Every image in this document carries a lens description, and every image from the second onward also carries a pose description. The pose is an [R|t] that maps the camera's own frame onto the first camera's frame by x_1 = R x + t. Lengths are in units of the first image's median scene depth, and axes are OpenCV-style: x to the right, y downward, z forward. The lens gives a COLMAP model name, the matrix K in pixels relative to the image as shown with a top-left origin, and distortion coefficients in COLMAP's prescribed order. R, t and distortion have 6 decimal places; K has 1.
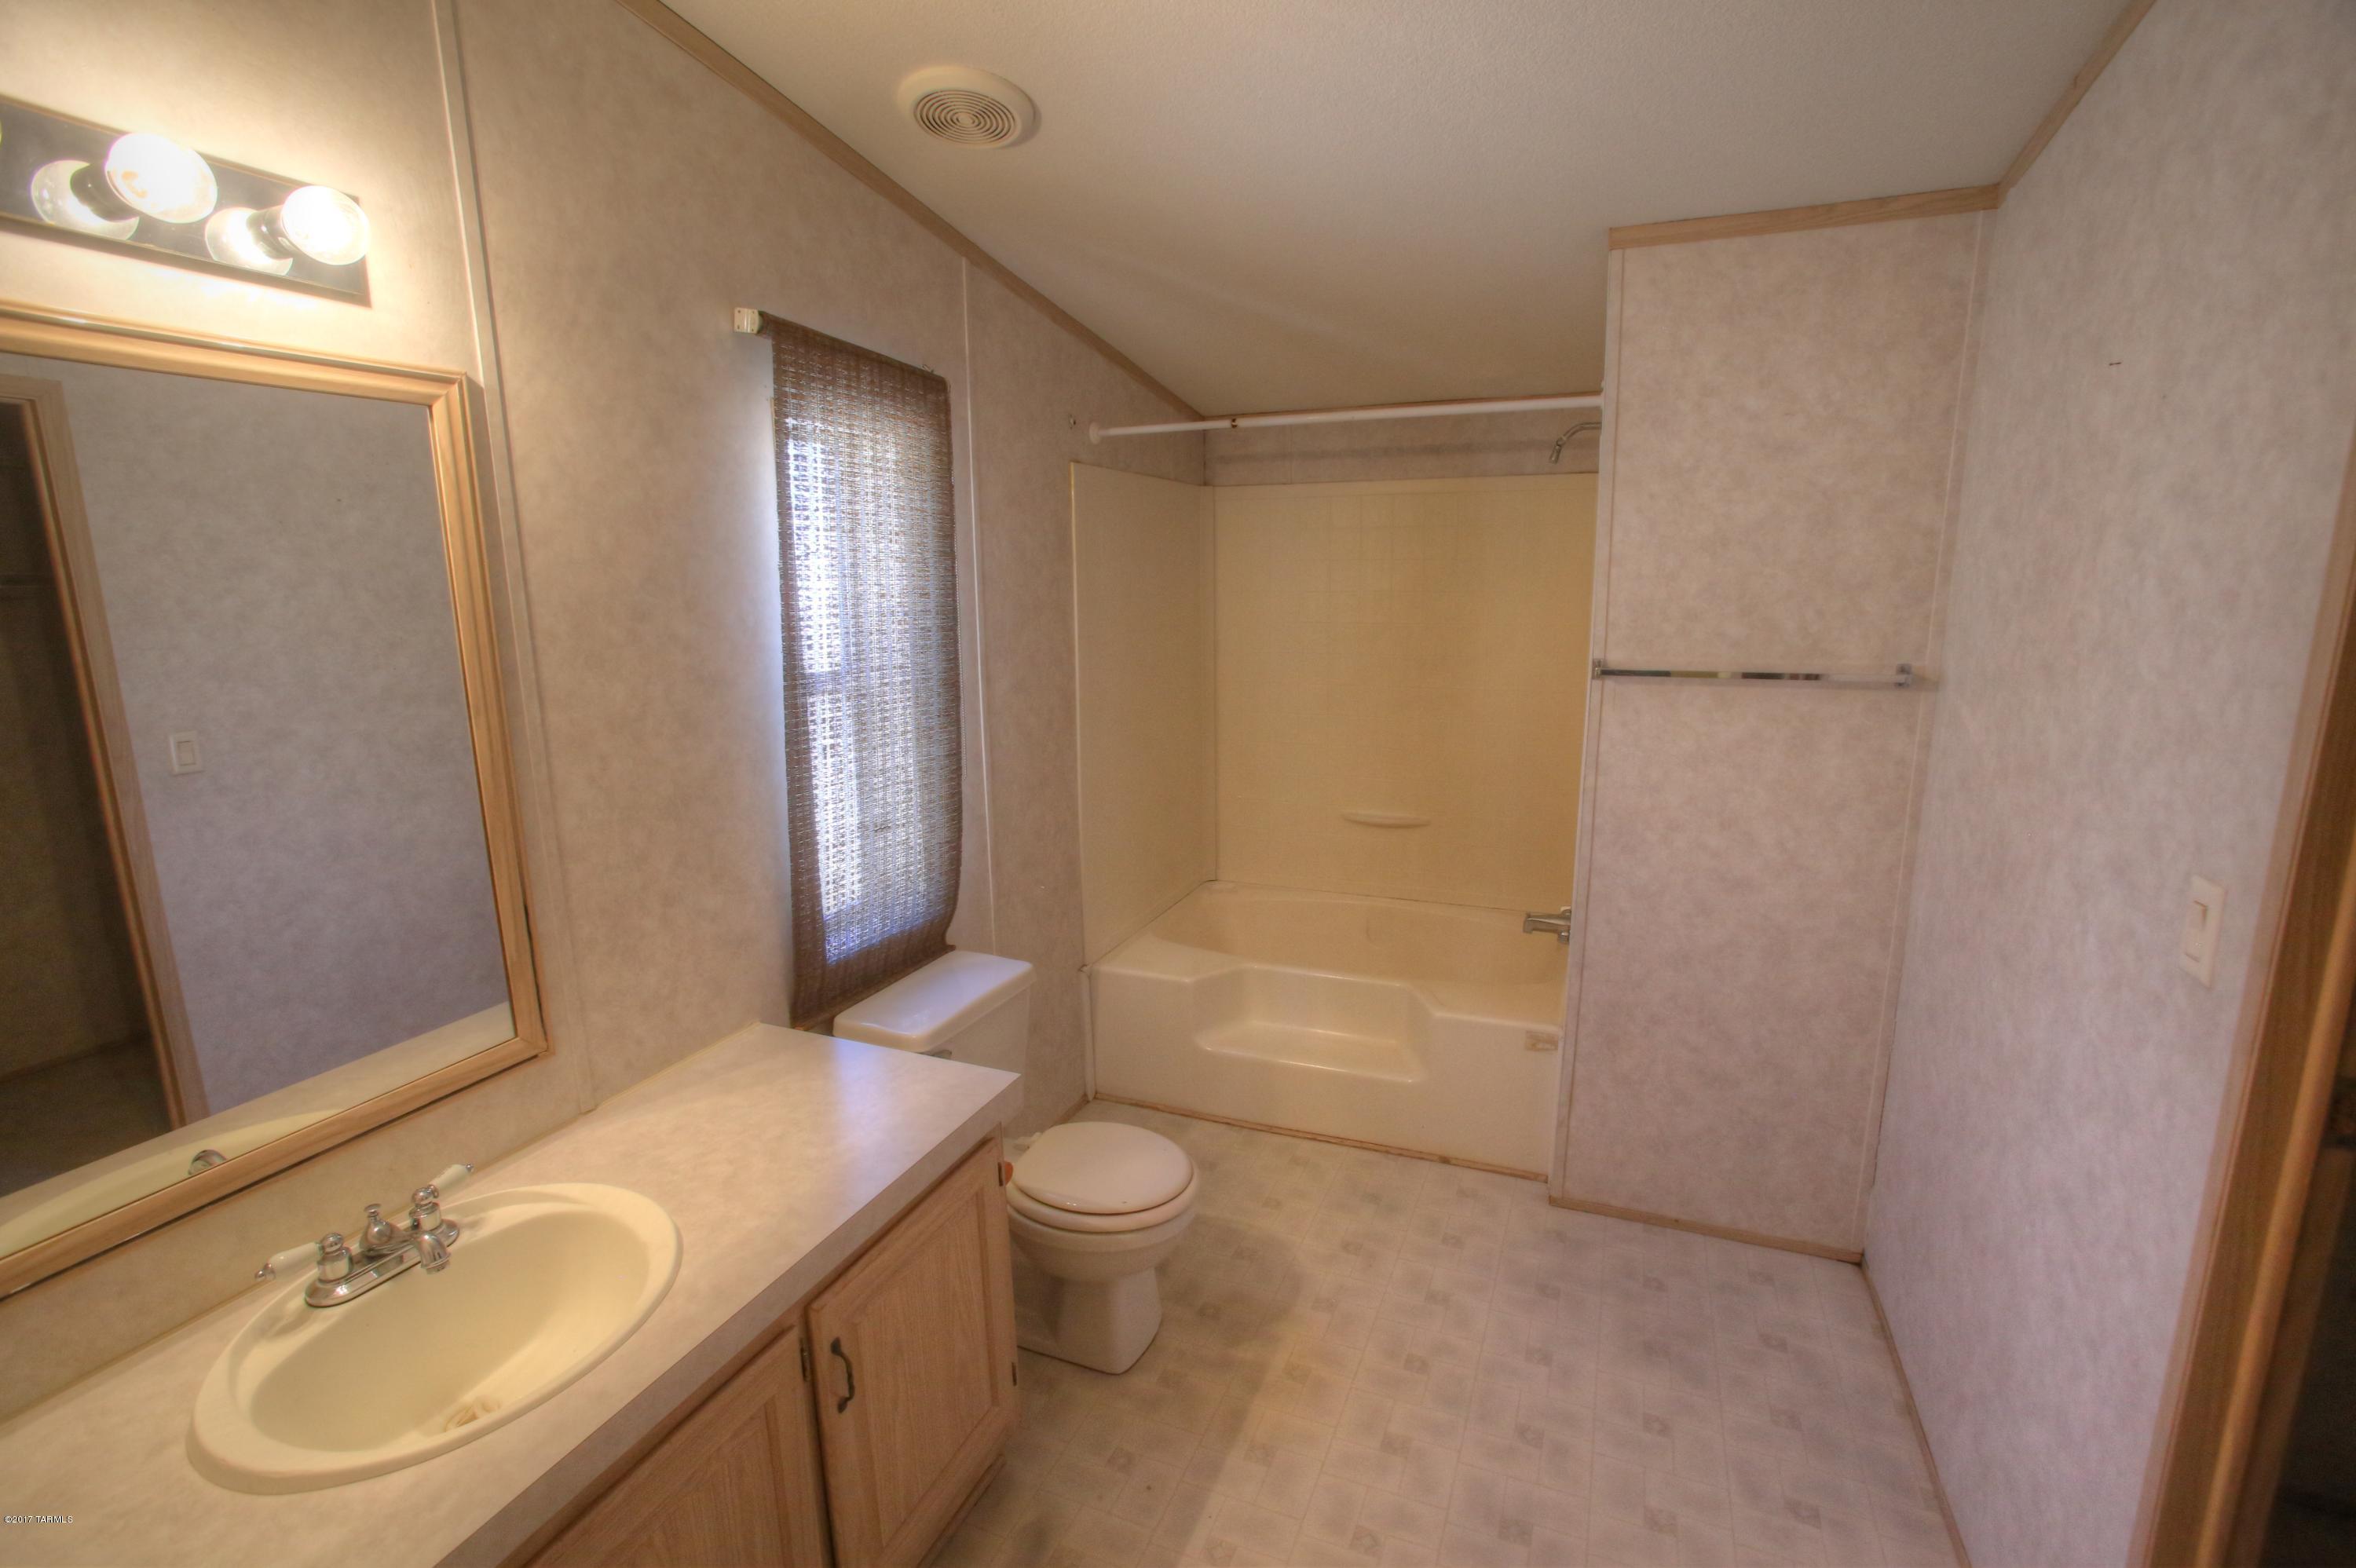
lens RADIAL K [[1072.5, 0, 1173.0], [0, 1072.5, 787.6], [0, 0, 1]] dist [-0.047107, 0.006261]
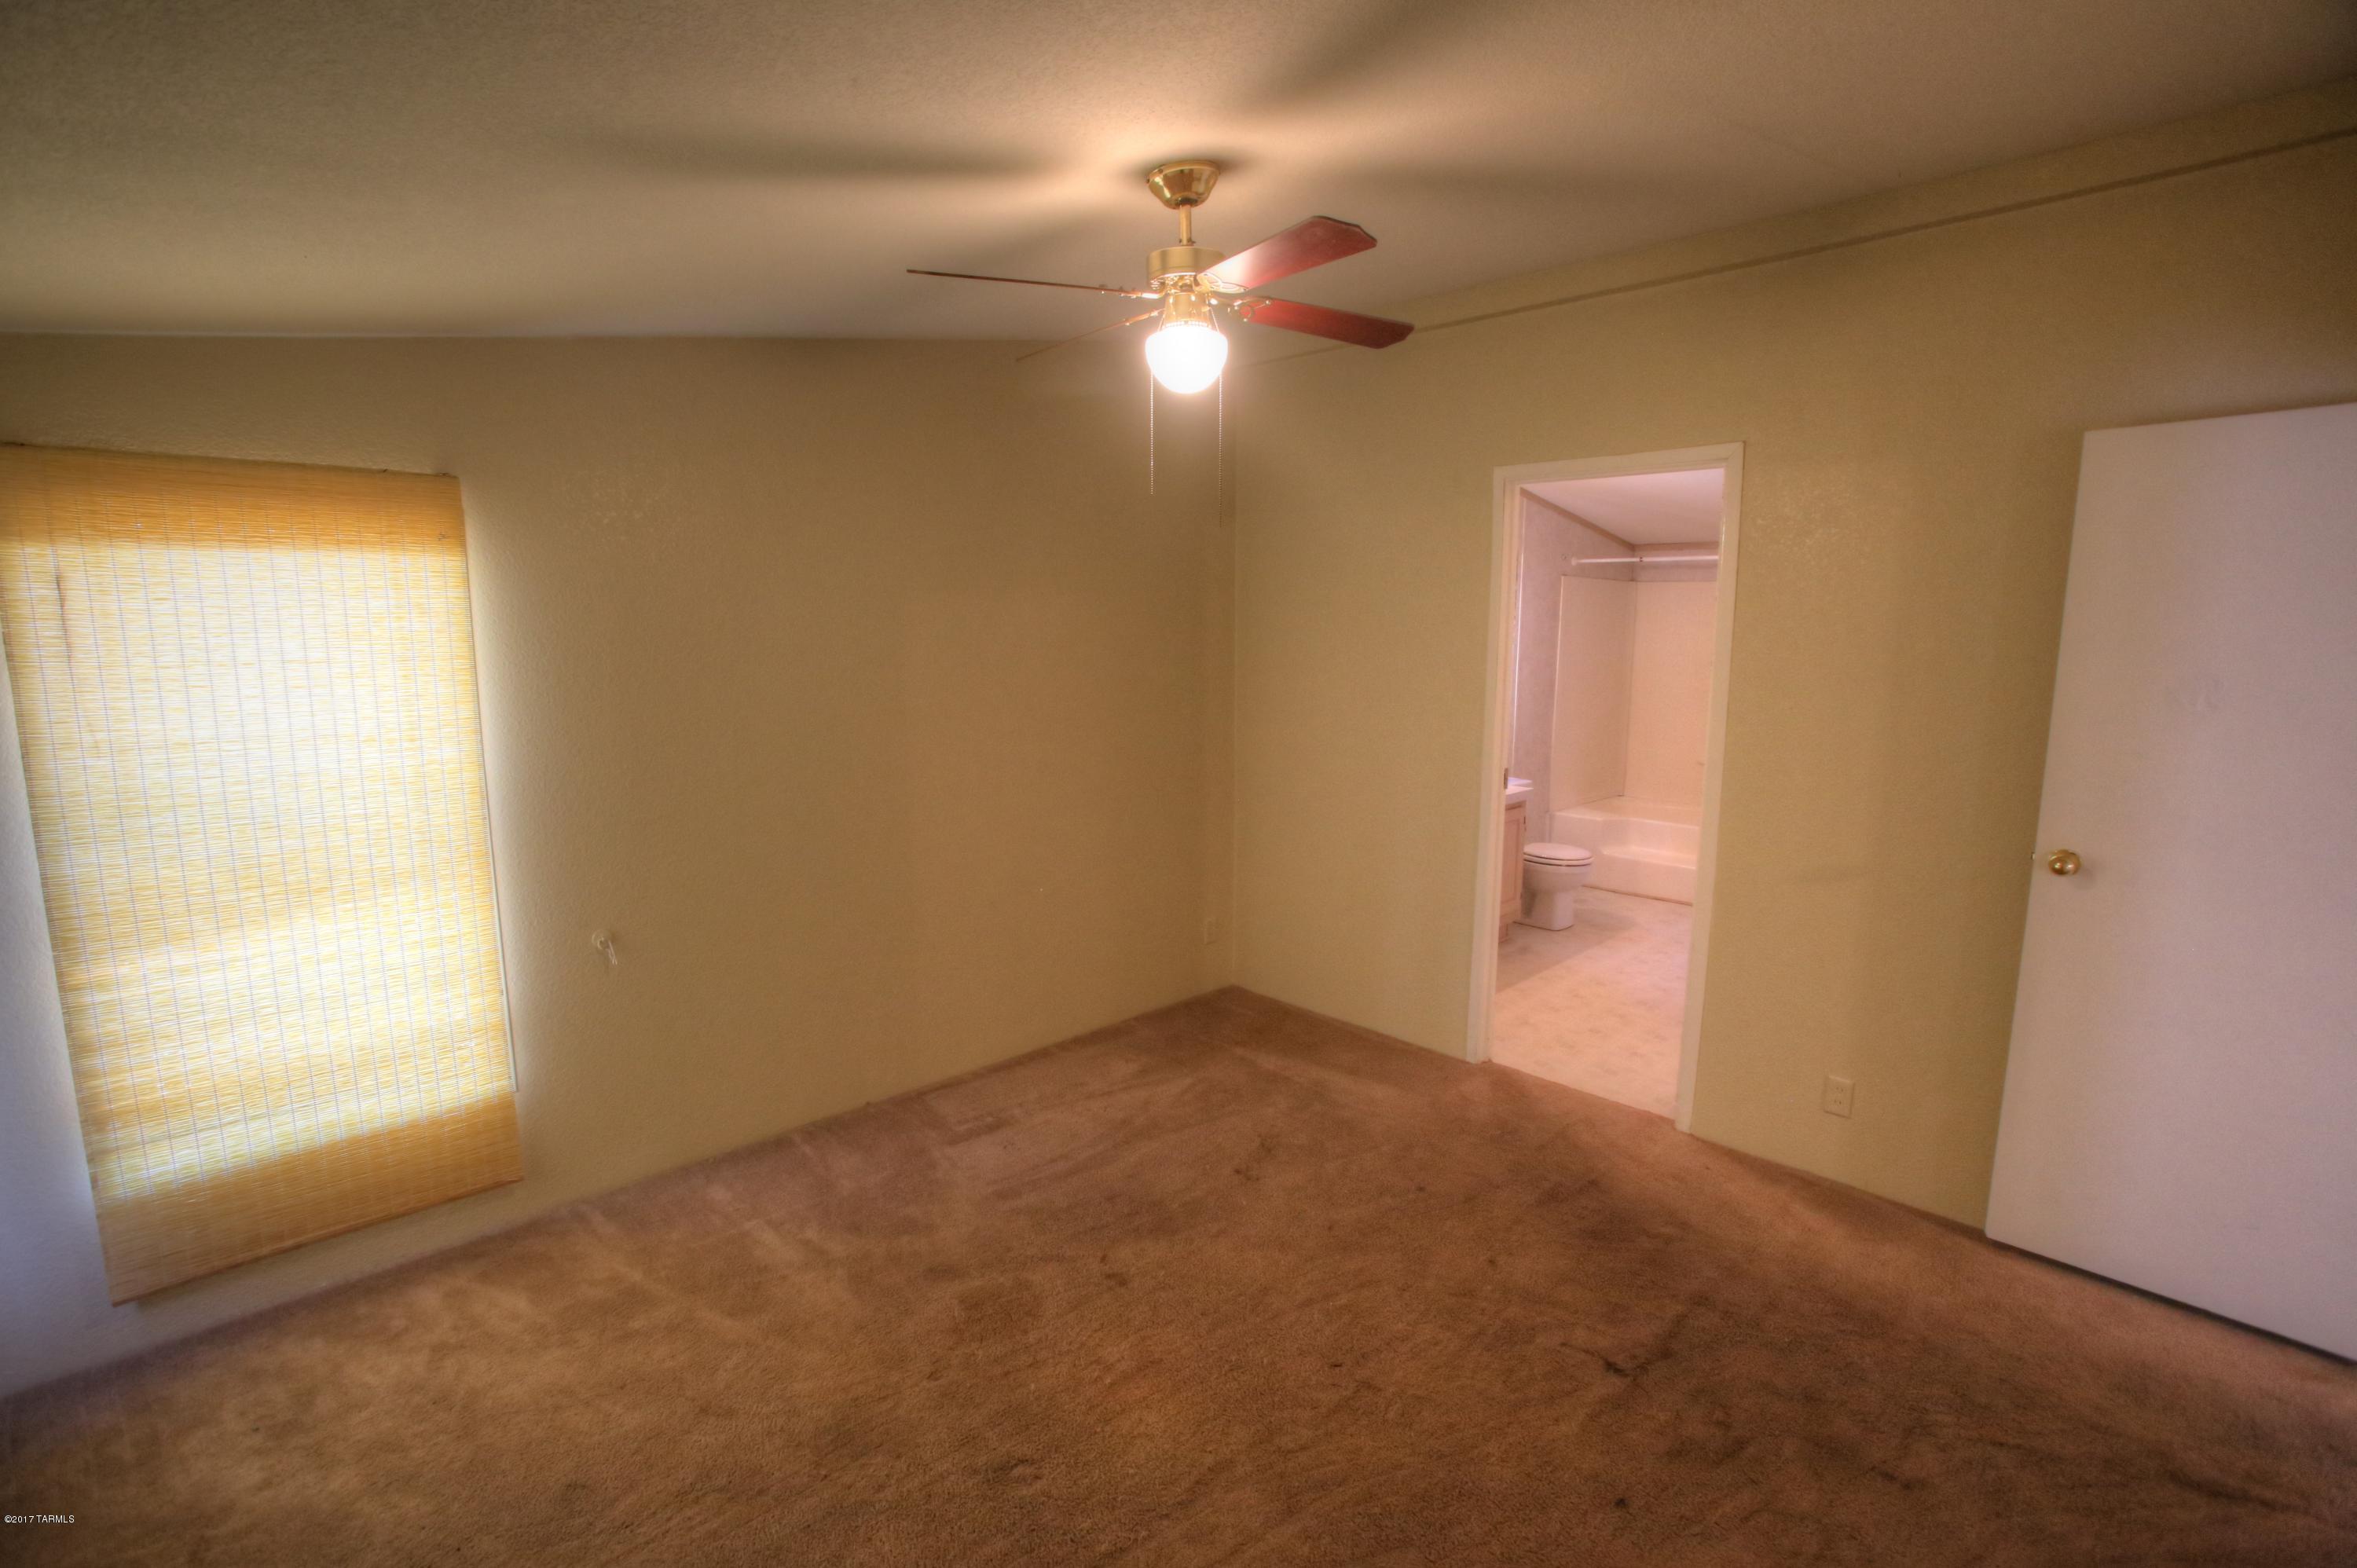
lens RADIAL K [[1073.0, 0, 1177.2], [0, 1073.0, 787.0], [0, 0, 1]] dist [-0.047107, 0.006261]
pose [[0.918178, 0.077361, -0.388540, 0.061428], [-0.094107, 0.995267, -0.024225, 0.251333], [0.384828, 0.058808, 0.921113, -1.269805]]
